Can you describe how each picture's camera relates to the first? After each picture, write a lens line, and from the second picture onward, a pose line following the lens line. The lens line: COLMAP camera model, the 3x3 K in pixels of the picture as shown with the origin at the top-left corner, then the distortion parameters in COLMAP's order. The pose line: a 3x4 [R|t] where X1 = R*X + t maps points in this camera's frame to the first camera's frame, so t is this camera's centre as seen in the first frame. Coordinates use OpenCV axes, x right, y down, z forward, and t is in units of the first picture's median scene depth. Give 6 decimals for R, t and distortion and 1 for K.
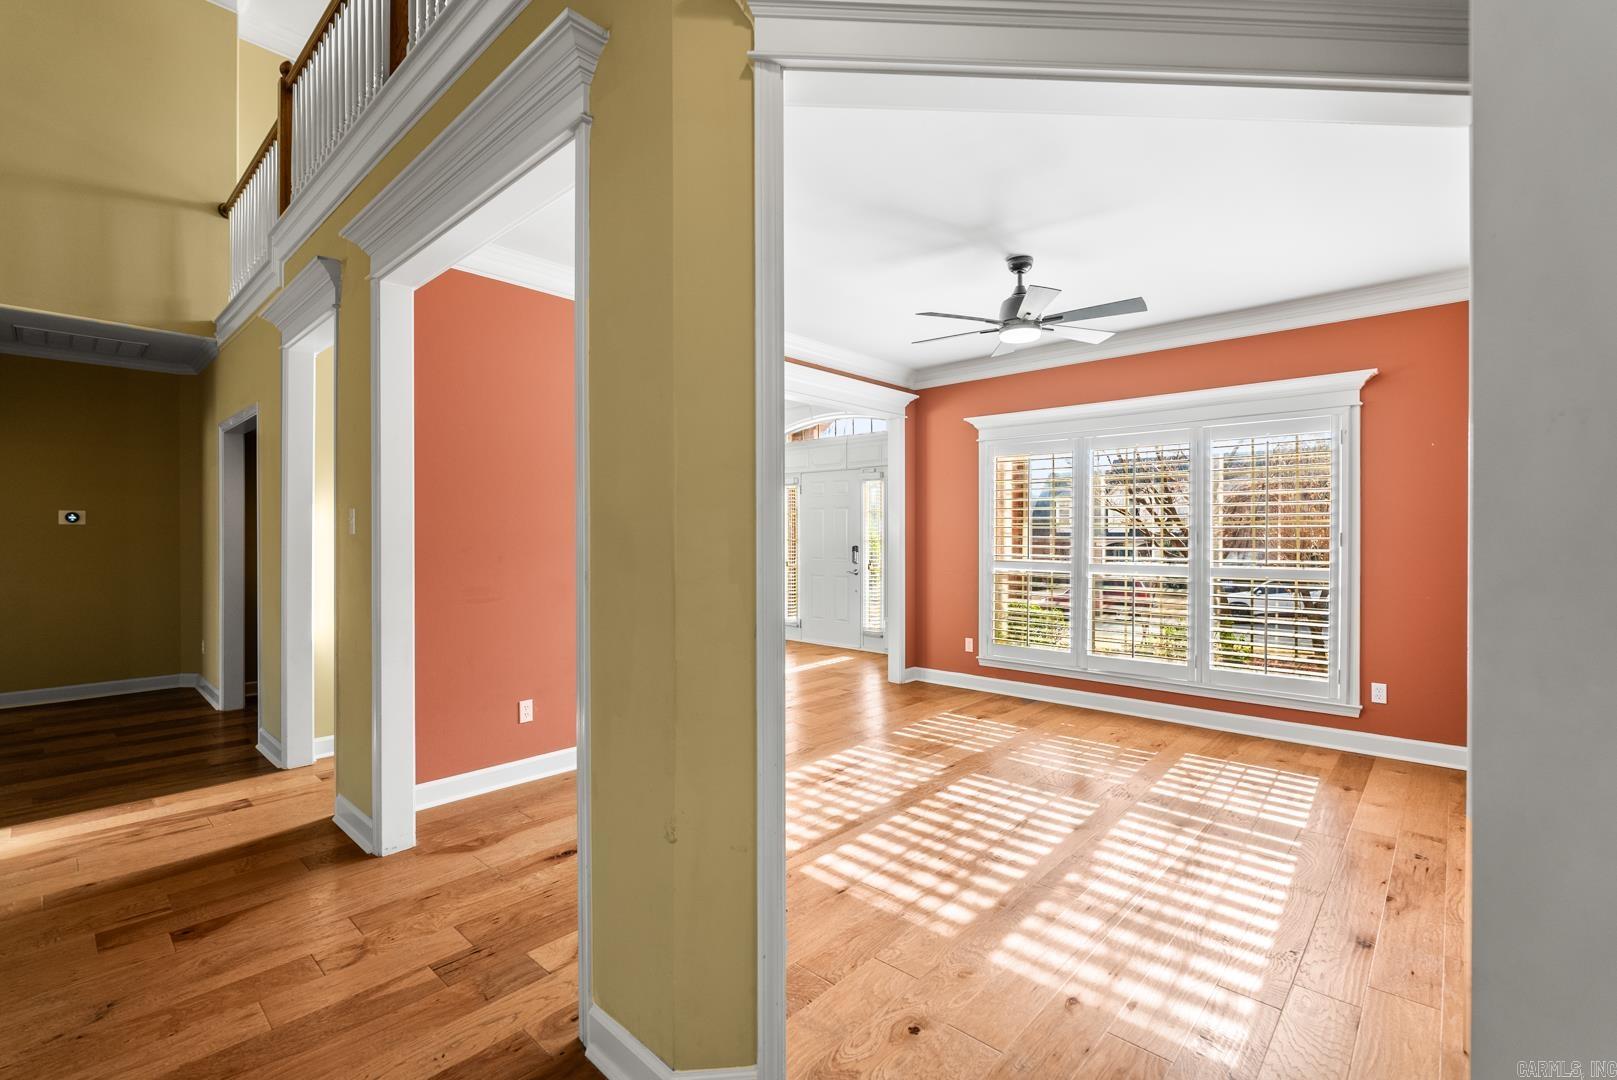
lens RADIAL K [[729.2, 0, 818.6], [0, 729.2, 534.8], [0, 0, 1]] dist [-0.011659, 0.001552]
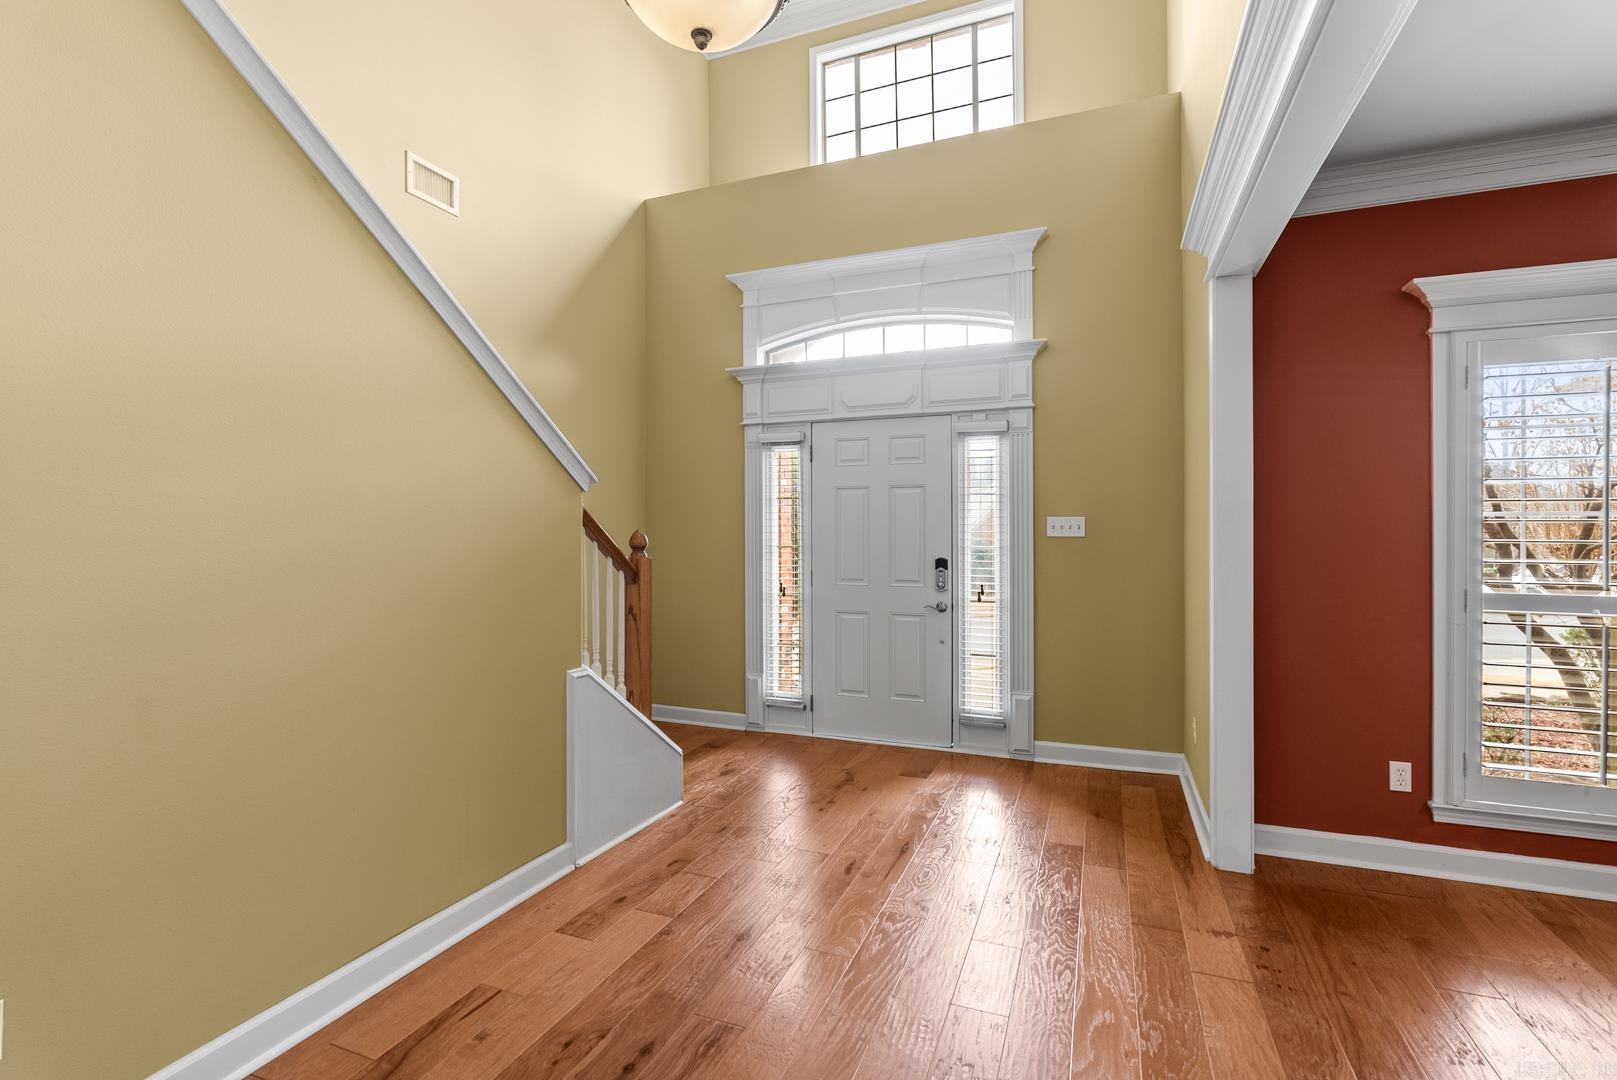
lens RADIAL K [[729.2, 0, 810.1], [0, 729.2, 536.1], [0, 0, 1]] dist [-0.011659, 0.001552]
pose [[0.934704, 0.003667, 0.355408, -0.292303], [-0.001861, 0.999984, -0.005423, 0.002692], [-0.355422, 0.004408, 0.934696, 0.677810]]
